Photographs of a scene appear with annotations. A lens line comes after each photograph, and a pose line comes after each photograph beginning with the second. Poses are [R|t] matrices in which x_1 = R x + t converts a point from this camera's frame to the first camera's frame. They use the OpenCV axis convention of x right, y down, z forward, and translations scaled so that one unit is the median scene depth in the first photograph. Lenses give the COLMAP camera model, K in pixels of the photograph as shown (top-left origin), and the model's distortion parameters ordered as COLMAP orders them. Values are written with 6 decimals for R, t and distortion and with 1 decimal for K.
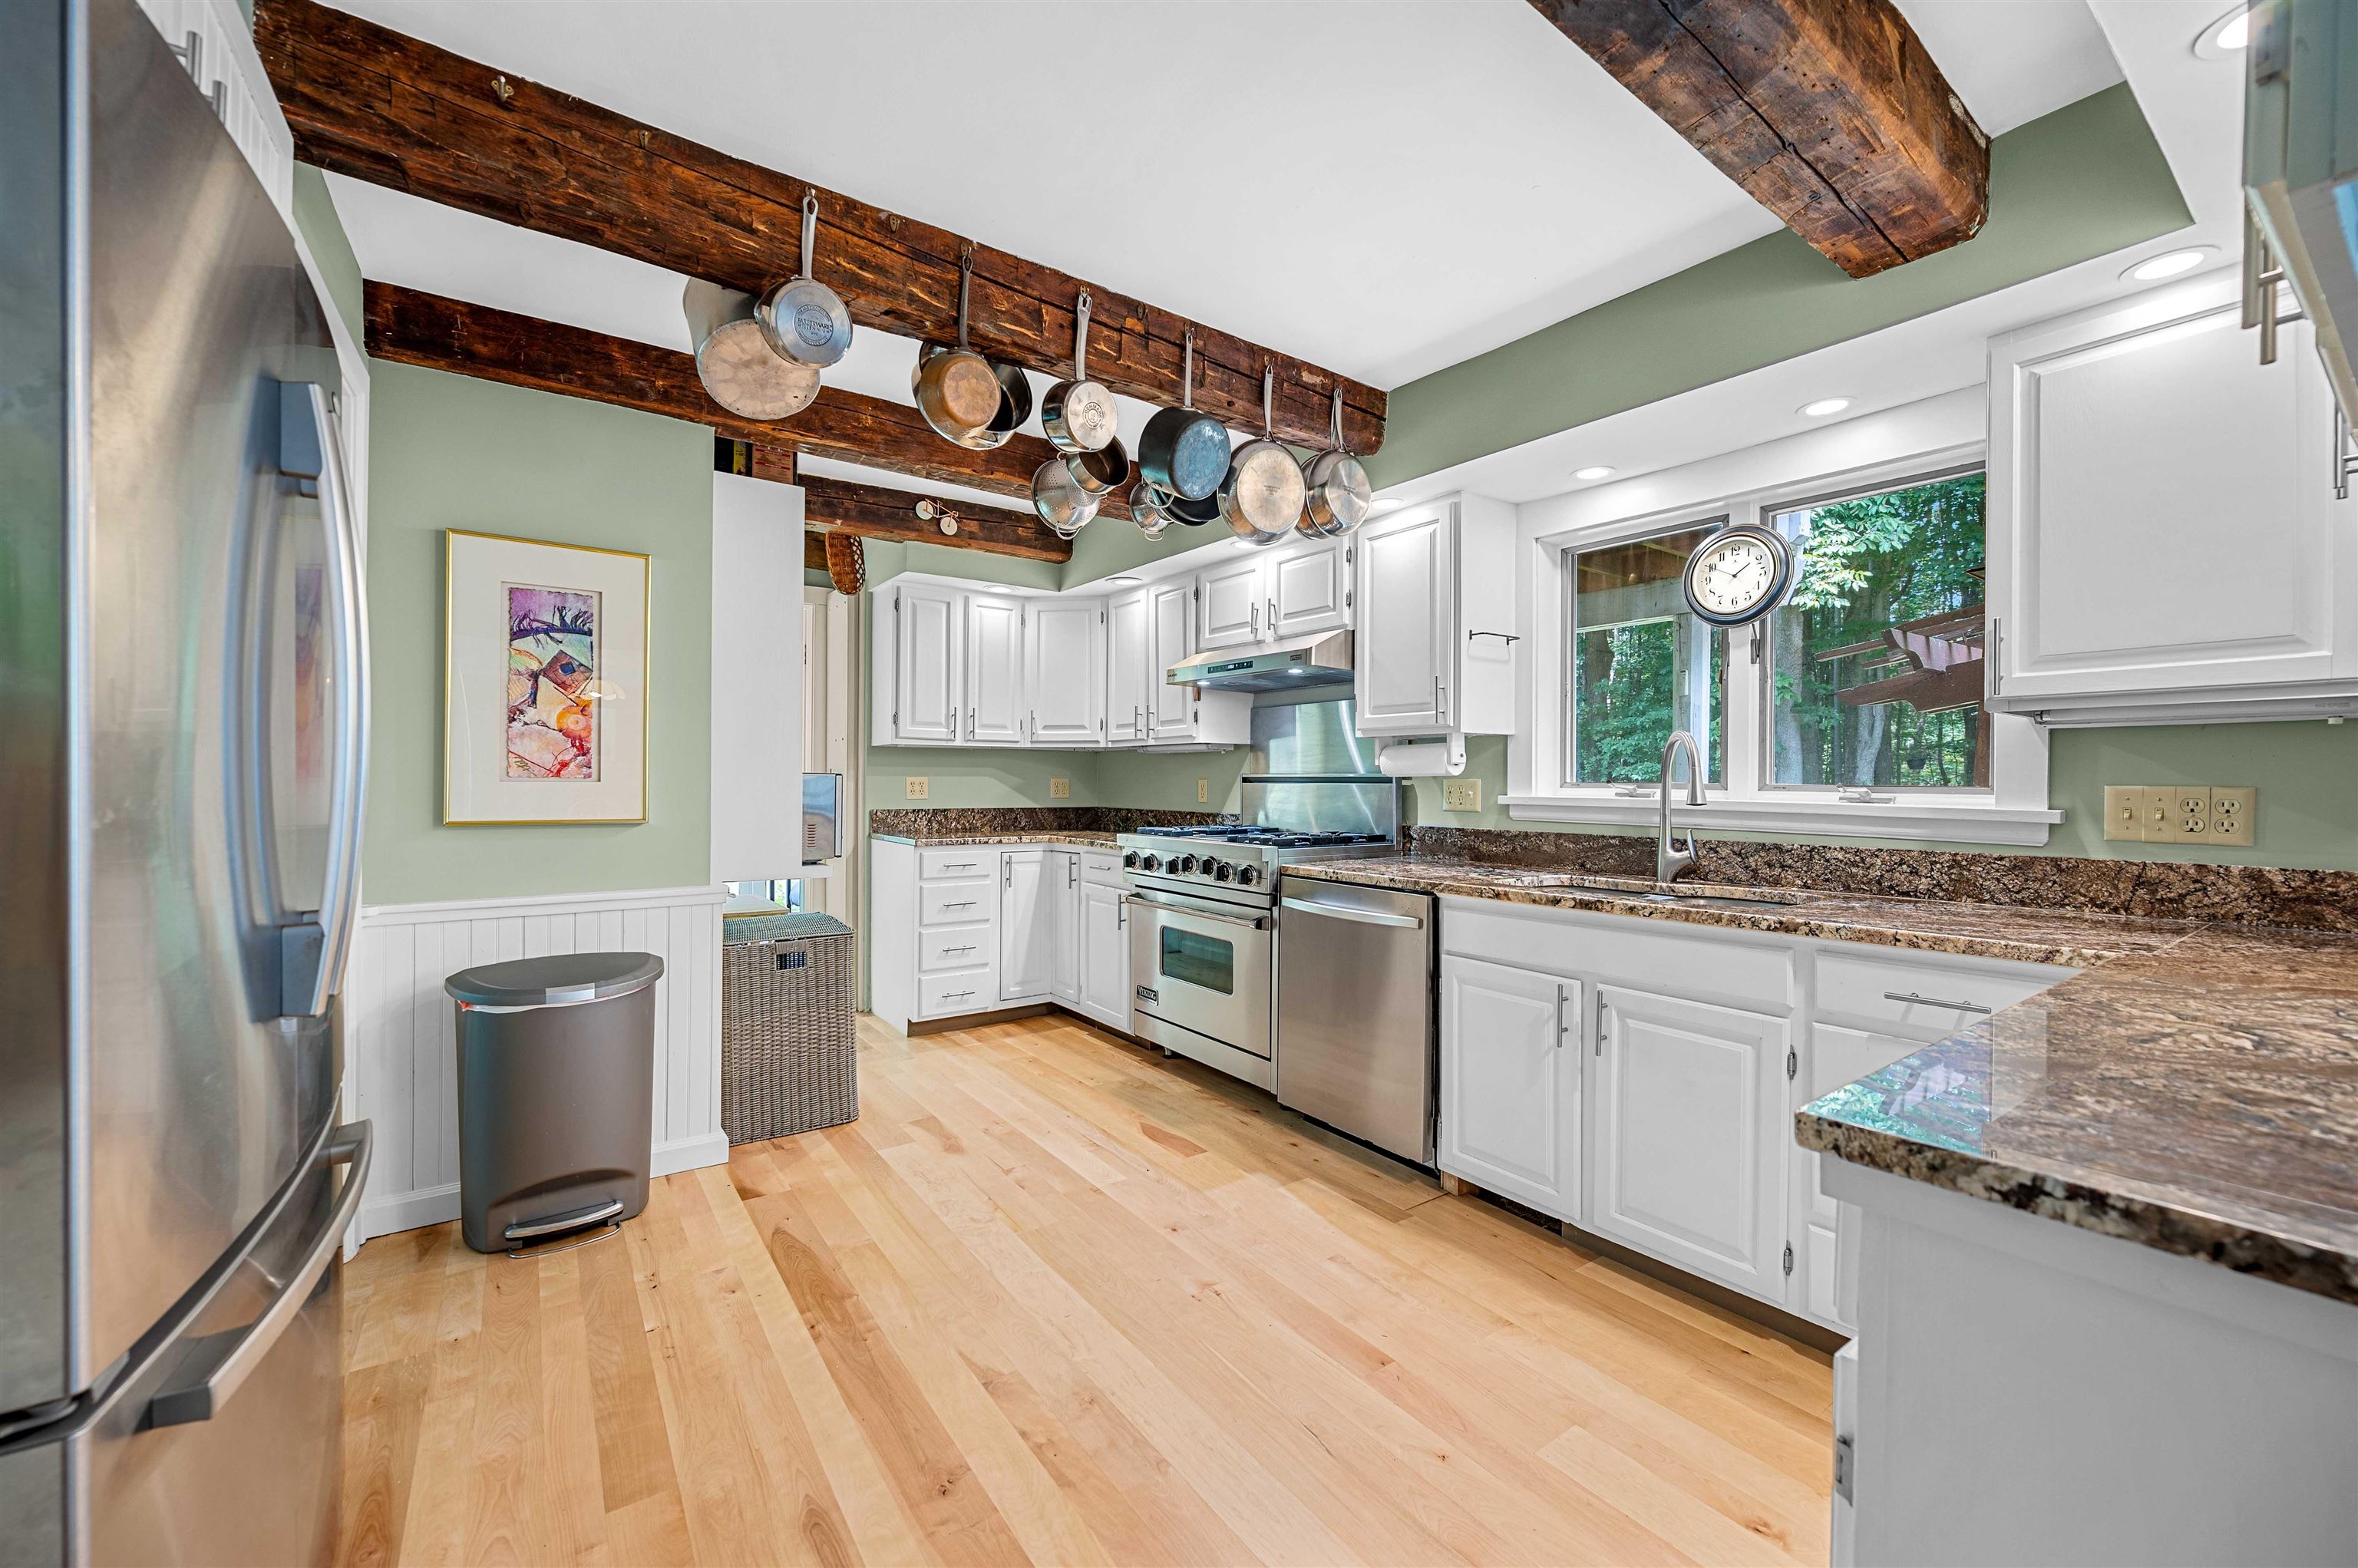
lens RADIAL K [[933.8, 0, 1161.2], [0, 933.8, 784.1], [0, 0, 1]] dist [-0.001503, -0.000319]
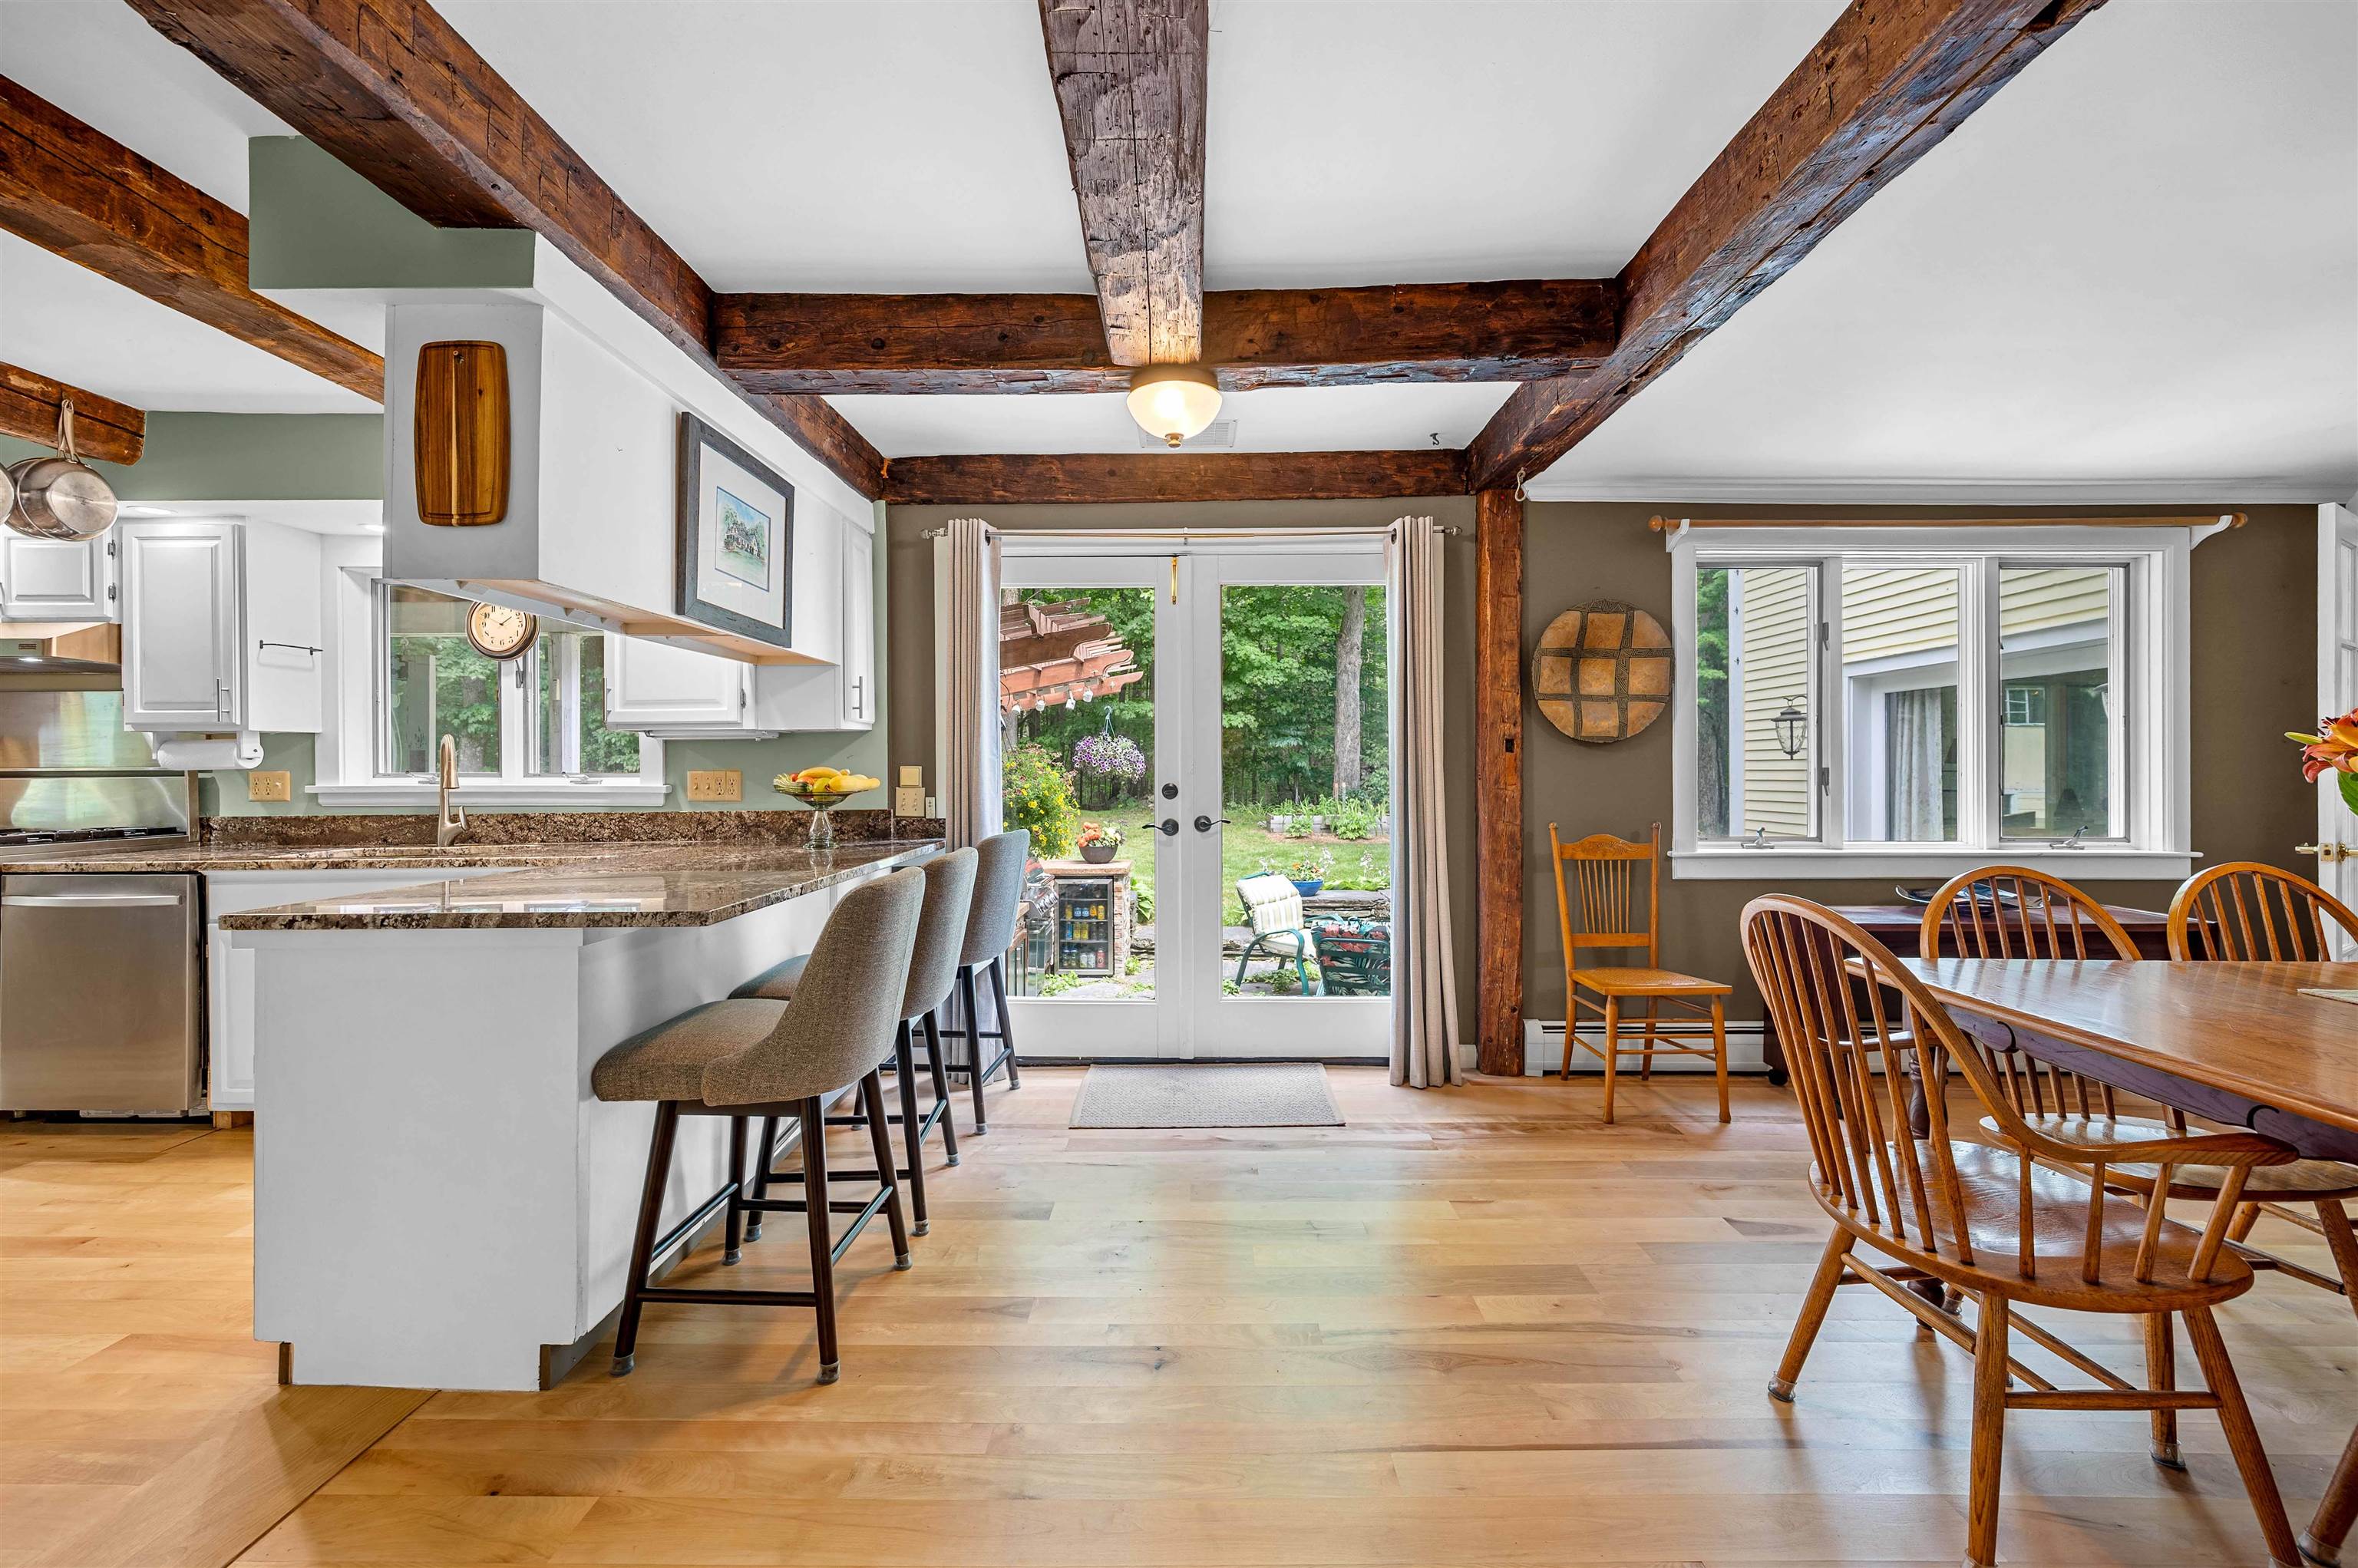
lens RADIAL K [[933.8, 0, 1175.3], [0, 933.8, 770.7], [0, 0, 1]] dist [-0.001503, -0.000319]
pose [[0.573149, -0.010947, 0.819378, 0.040643], [0.013172, 0.999905, 0.004145, 0.003628], [-0.819345, 0.008417, 0.573239, -0.591023]]
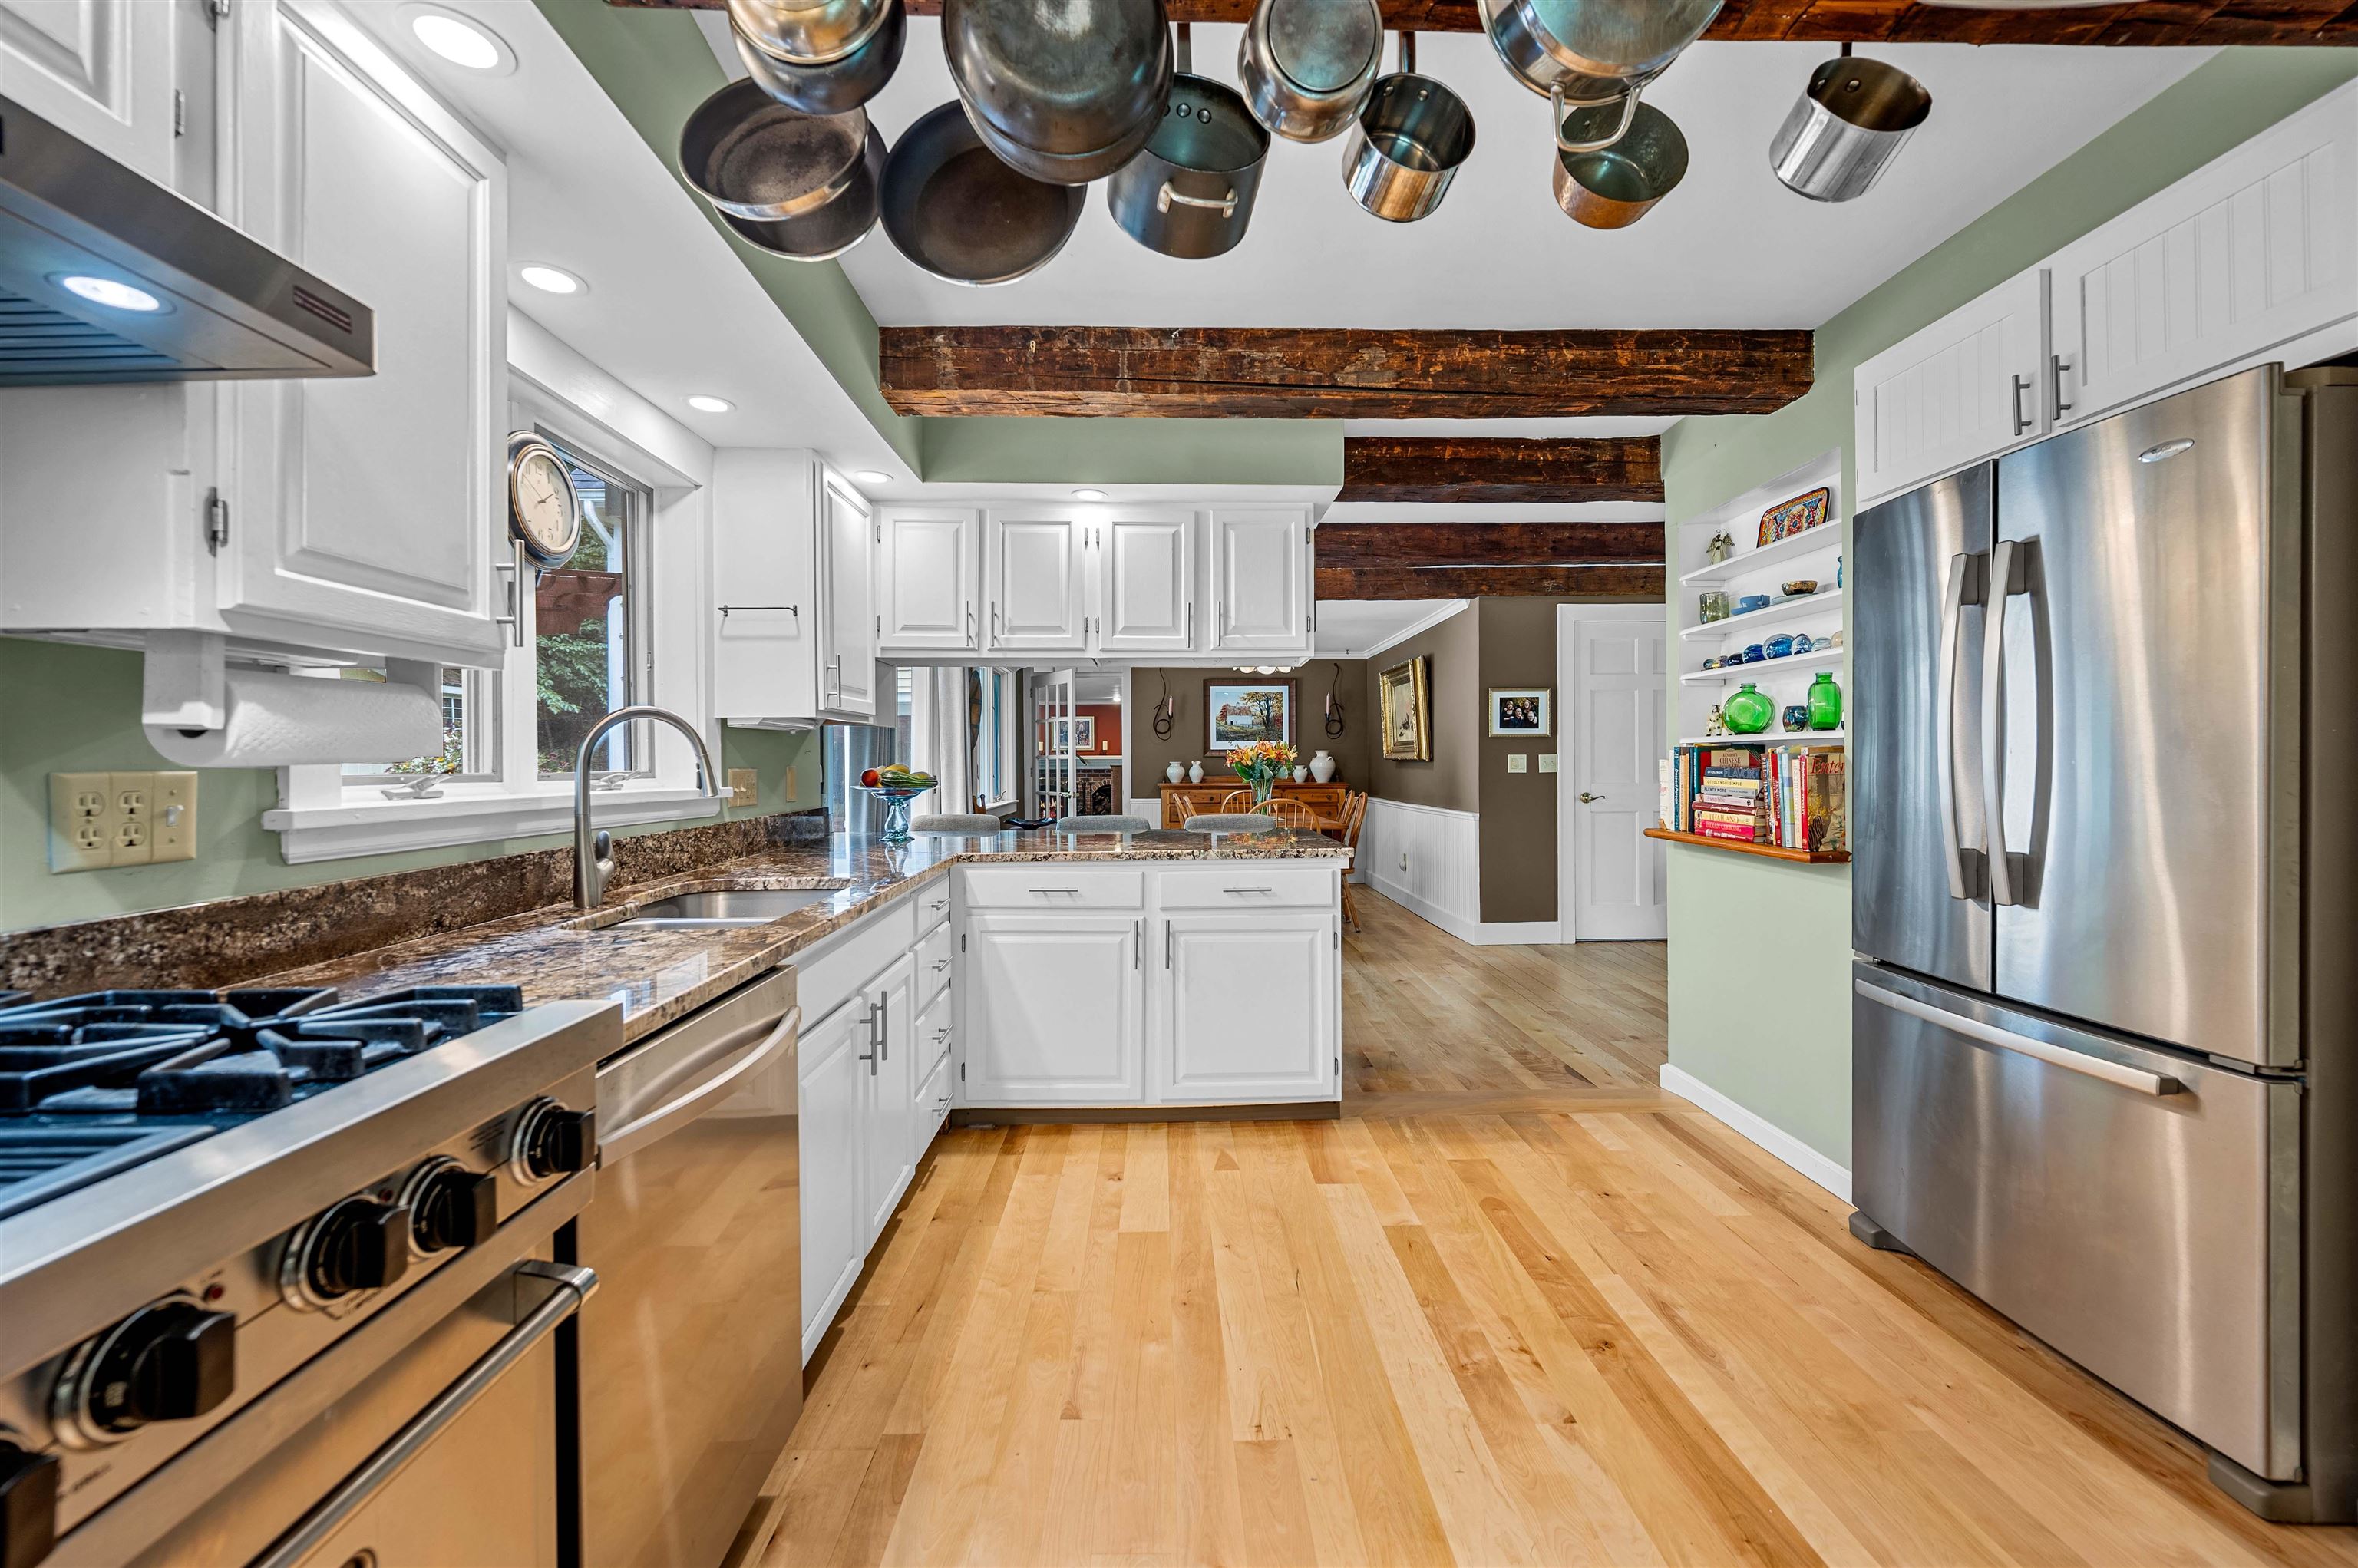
lens RADIAL K [[933.8, 0, 1171.4], [0, 933.8, 761.6], [0, 0, 1]] dist [-0.001503, -0.000319]
pose [[-0.833335, -0.002593, 0.552762, -0.230123], [0.002135, 0.999966, 0.007909, -0.013897], [-0.552764, 0.007771, -0.833302, 1.267407]]
